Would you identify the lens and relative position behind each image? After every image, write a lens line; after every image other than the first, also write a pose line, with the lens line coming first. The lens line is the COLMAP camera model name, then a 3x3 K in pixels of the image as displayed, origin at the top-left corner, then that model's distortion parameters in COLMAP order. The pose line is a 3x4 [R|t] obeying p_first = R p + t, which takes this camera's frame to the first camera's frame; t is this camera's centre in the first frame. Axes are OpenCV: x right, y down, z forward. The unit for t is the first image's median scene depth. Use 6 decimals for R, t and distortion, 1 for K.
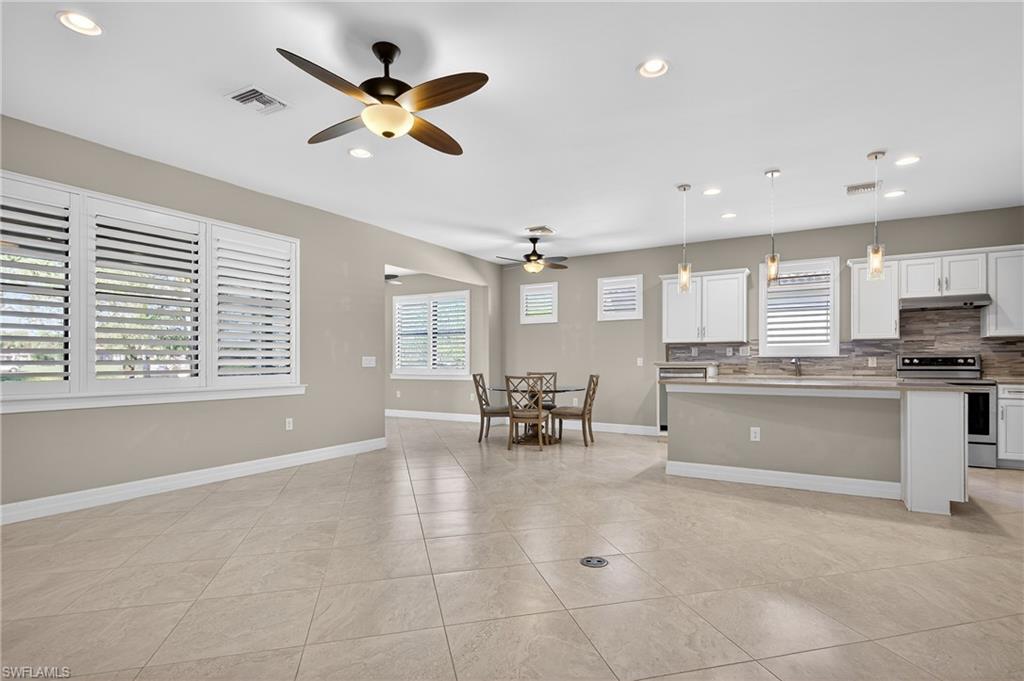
lens RADIAL K [[519.7, 0, 524.6], [0, 519.7, 360.5], [0, 0, 1]] dist [0.004968, -0.001950]
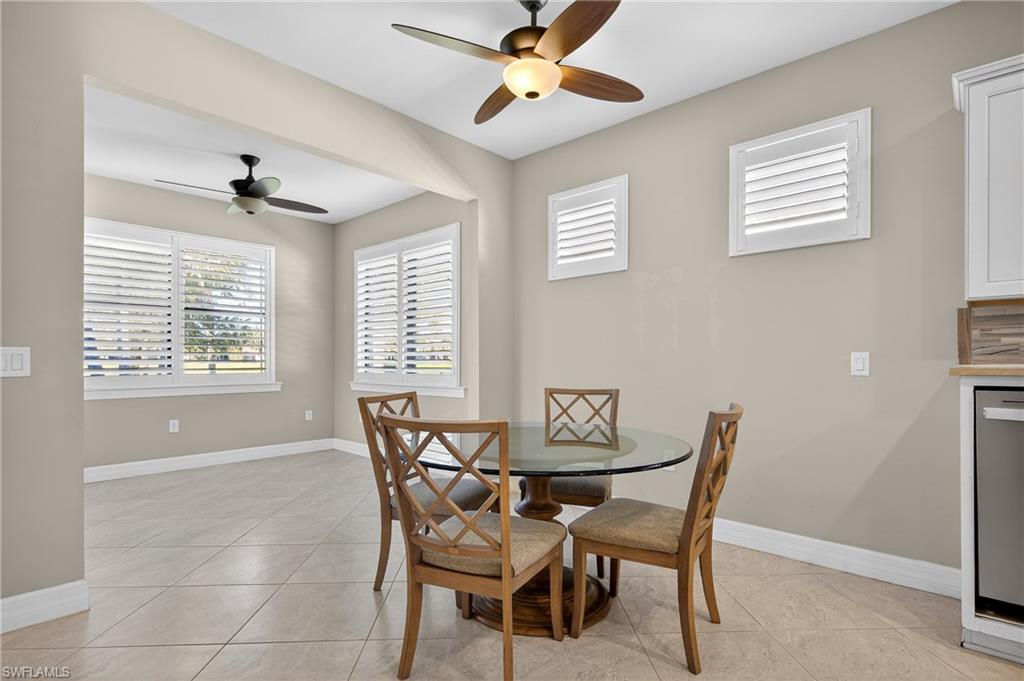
lens RADIAL K [[519.7, 0, 532.6], [0, 519.7, 358.5], [0, 0, 1]] dist [0.004968, -0.001950]
pose [[0.979687, 0.002743, -0.200514, 0.095613], [-0.004086, 0.999972, -0.006283, 0.002228], [0.200491, 0.006975, 0.979671, 0.754019]]
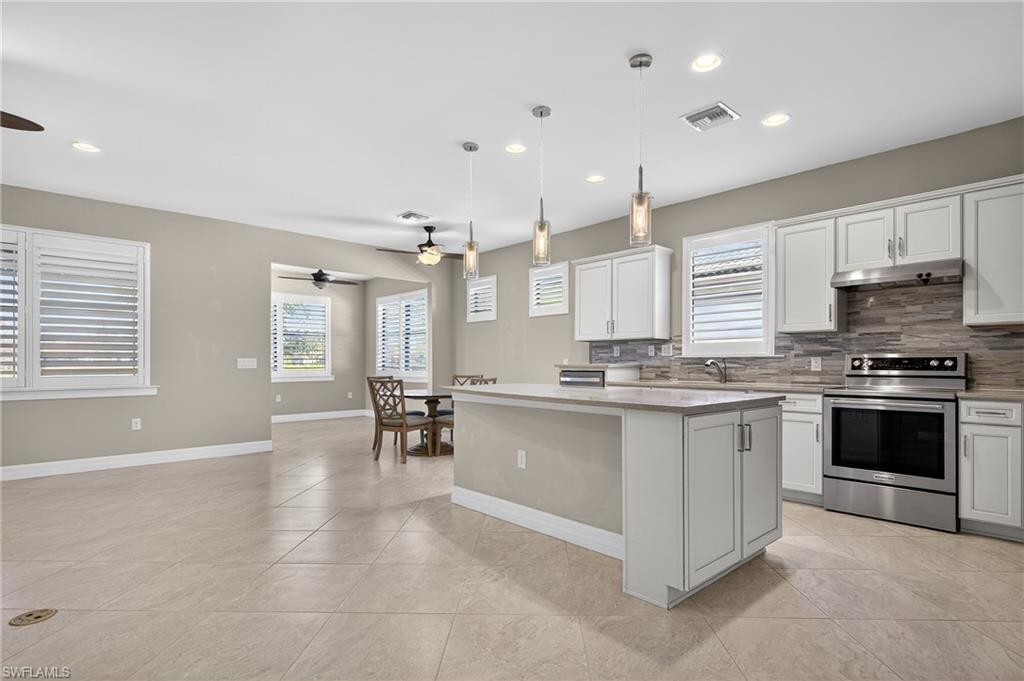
lens RADIAL K [[519.7, 0, 520.5], [0, 519.7, 359.3], [0, 0, 1]] dist [0.004968, -0.001950]
pose [[0.958415, -0.001149, -0.285376, 0.477277], [-0.000240, 0.999988, -0.004832, -0.000362], [0.285378, 0.004700, 0.958404, 0.200062]]
